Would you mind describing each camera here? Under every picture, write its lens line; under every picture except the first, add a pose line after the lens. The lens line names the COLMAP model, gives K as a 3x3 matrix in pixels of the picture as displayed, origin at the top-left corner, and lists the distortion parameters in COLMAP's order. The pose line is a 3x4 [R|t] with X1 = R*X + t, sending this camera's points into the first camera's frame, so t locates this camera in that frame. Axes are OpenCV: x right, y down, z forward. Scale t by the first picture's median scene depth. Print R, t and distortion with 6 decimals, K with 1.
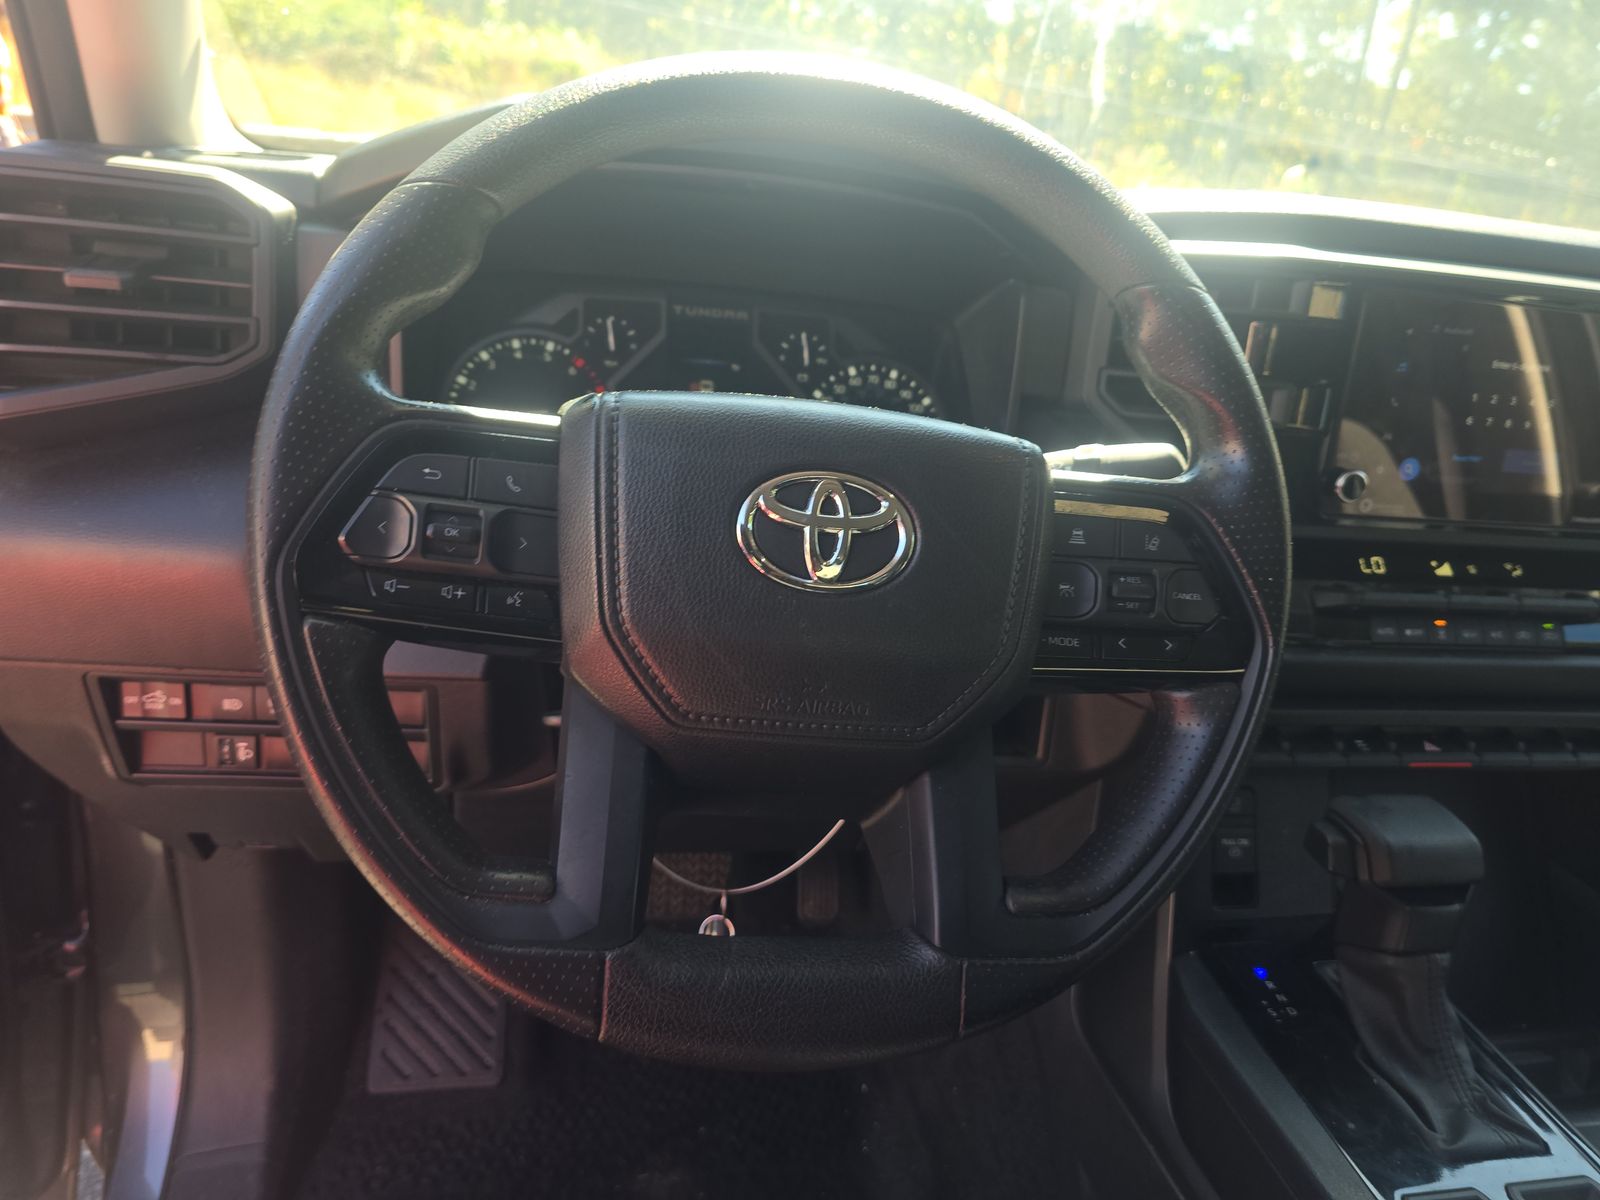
lens RADIAL K [[1091.6, 0, 800.0], [0, 1091.6, 600.0], [0, 0, 1]] dist [0.075543, -0.083954]
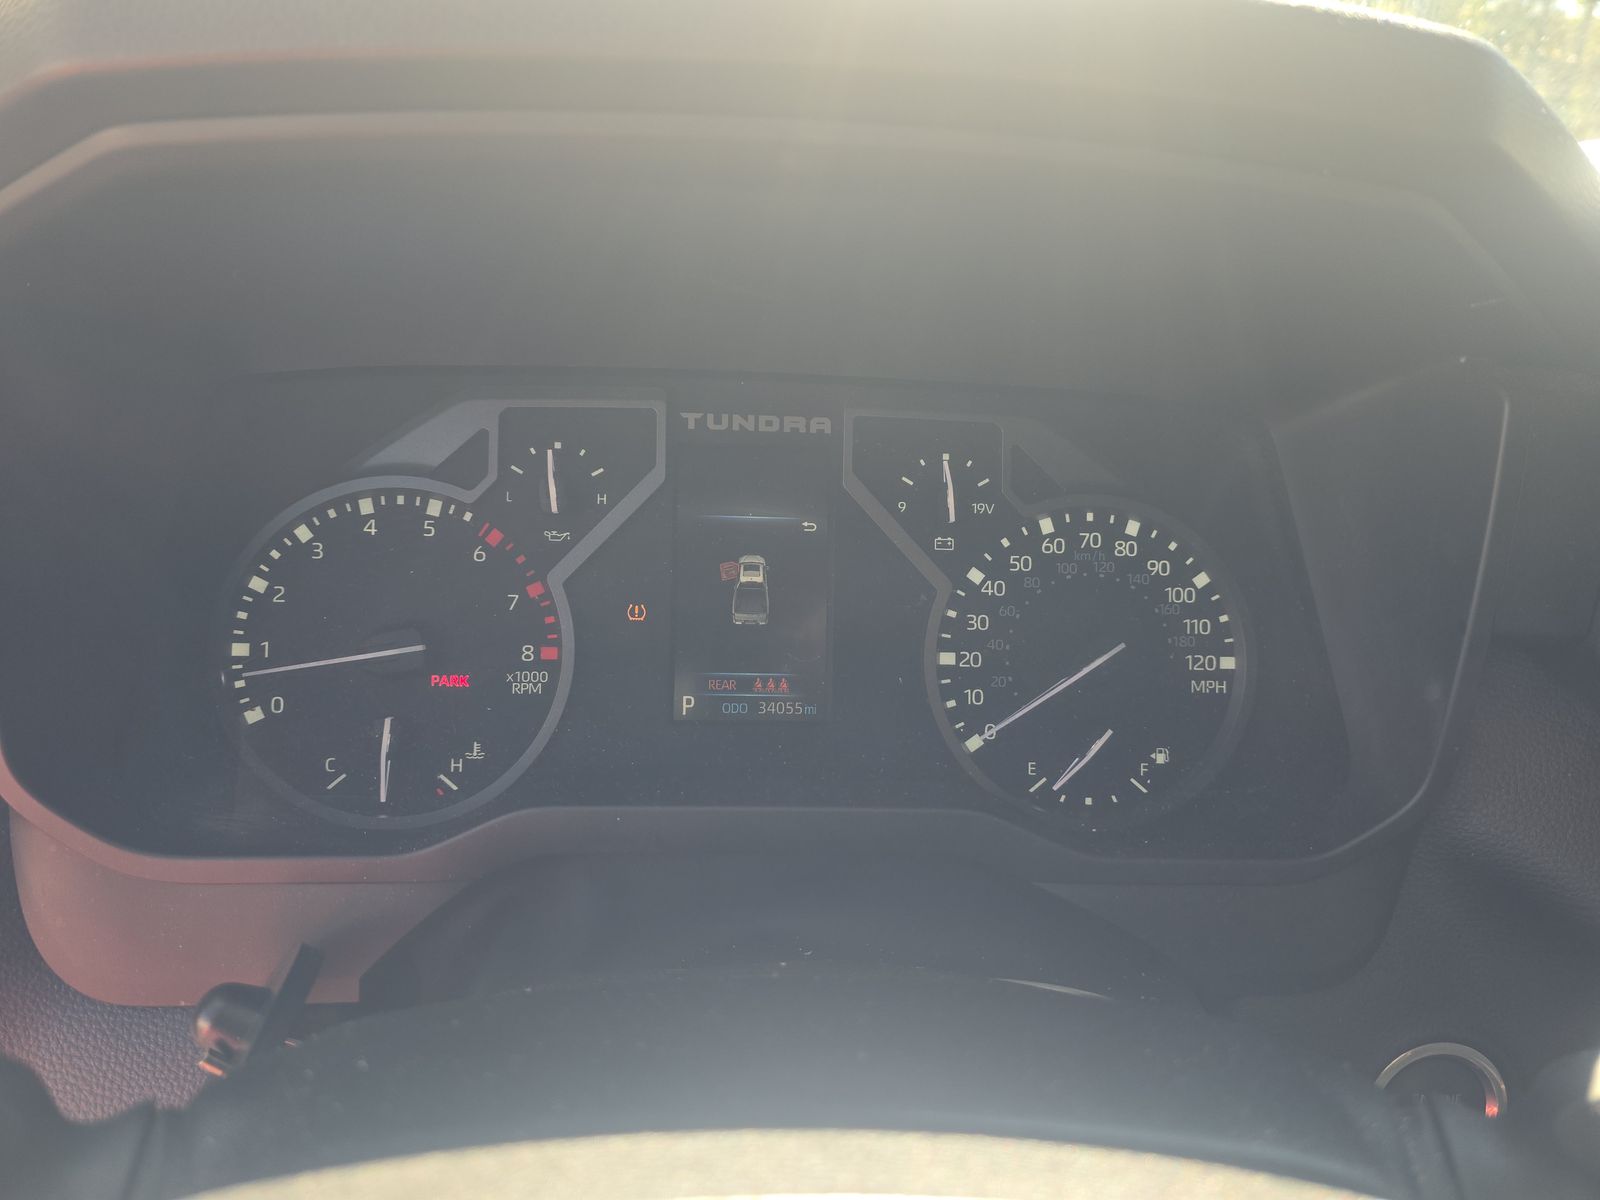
lens RADIAL K [[1091.6, 0, 800.0], [0, 1091.6, 600.0], [0, 0, 1]] dist [0.075543, -0.083954]
pose [[0.992146, -0.009995, -0.124685, -0.001112], [0.012057, 0.999803, 0.015792, -0.194118], [0.124502, -0.017172, 0.992071, 0.523127]]
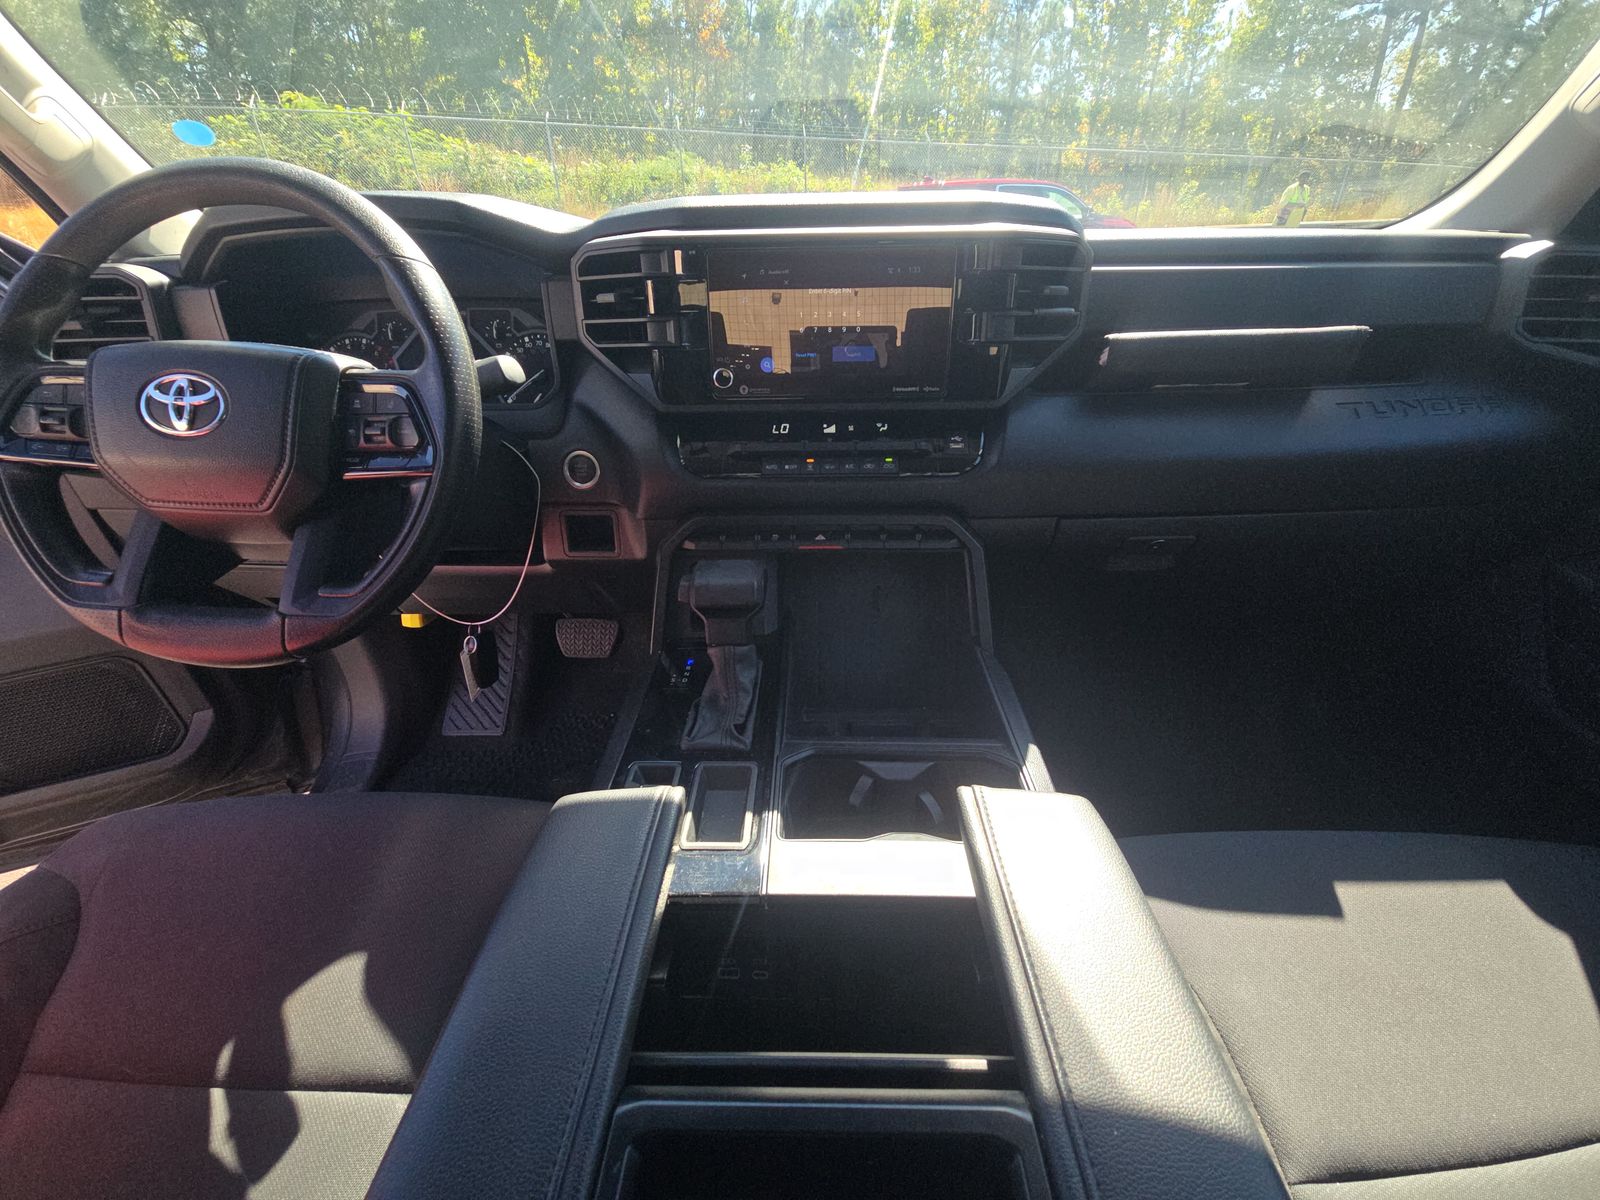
lens RADIAL K [[647.0, 0, 800.0], [0, 647.0, 600.0], [0, 0, 1]] dist [0.017290, -0.012695]
pose [[0.973910, -0.011763, -0.226631, 0.752245], [0.041150, 0.991255, 0.125383, 0.102149], [0.223174, -0.131438, 0.965876, 0.023896]]
